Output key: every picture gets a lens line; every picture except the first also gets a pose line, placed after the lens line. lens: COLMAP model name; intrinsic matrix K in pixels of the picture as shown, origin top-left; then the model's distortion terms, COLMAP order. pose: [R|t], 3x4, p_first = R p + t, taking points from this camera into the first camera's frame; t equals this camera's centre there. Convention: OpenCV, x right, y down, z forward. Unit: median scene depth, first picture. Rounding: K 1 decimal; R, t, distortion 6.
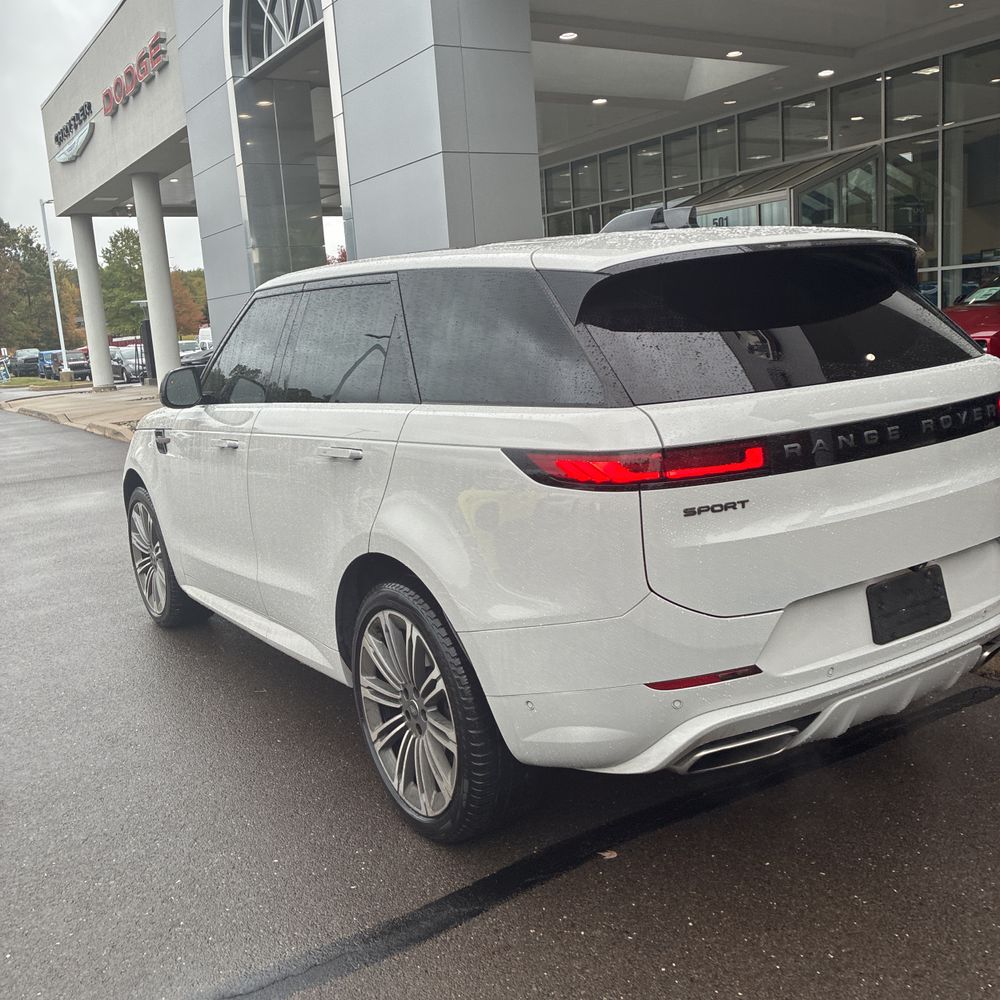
lens RADIAL K [[997.2, 0, 500.0], [0, 997.2, 500.0], [0, 0, 1]] dist [0.041657, -0.030661]
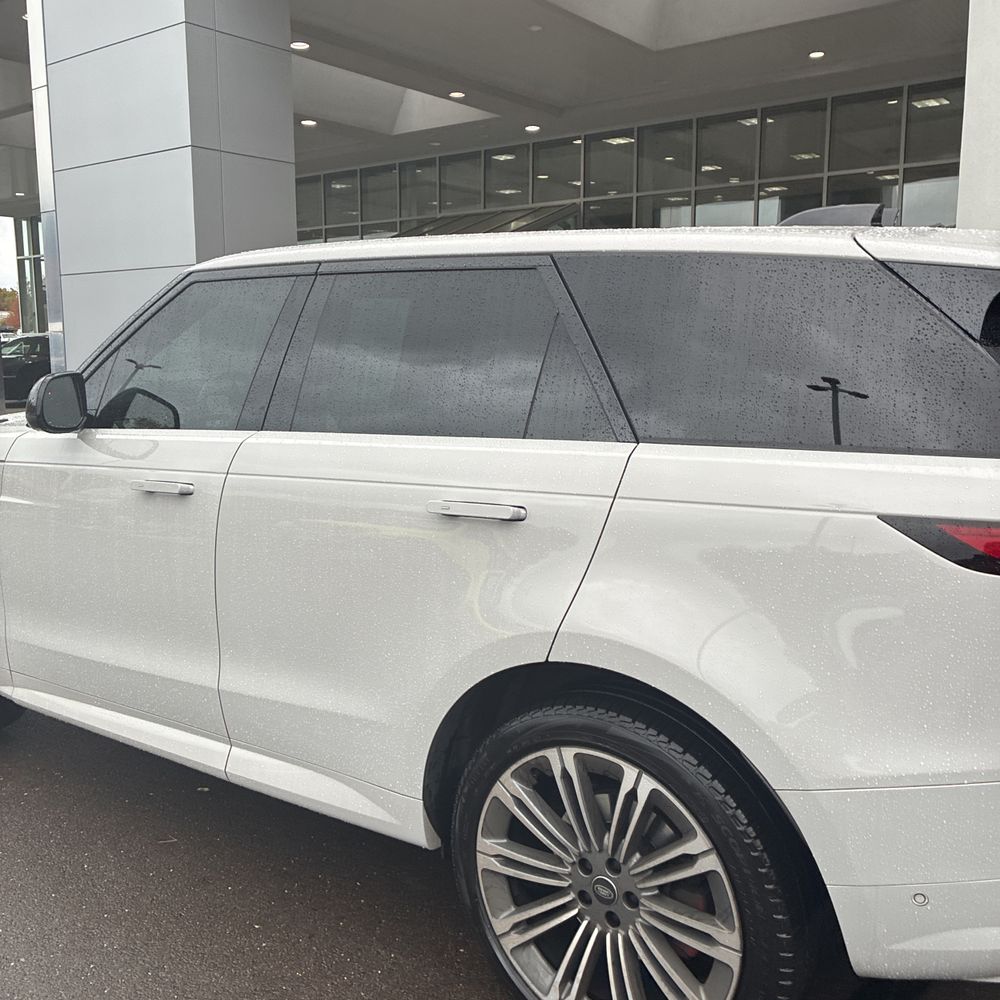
lens RADIAL K [[1005.0, 0, 487.0], [0, 1005.0, 504.1], [0, 0, 1]] dist [0.009385, 0.032059]
pose [[0.940732, 0.014797, 0.338829, -0.319774], [-0.003505, 0.999419, -0.033914, -0.024131], [-0.339134, 0.030716, 0.940237, 0.300650]]
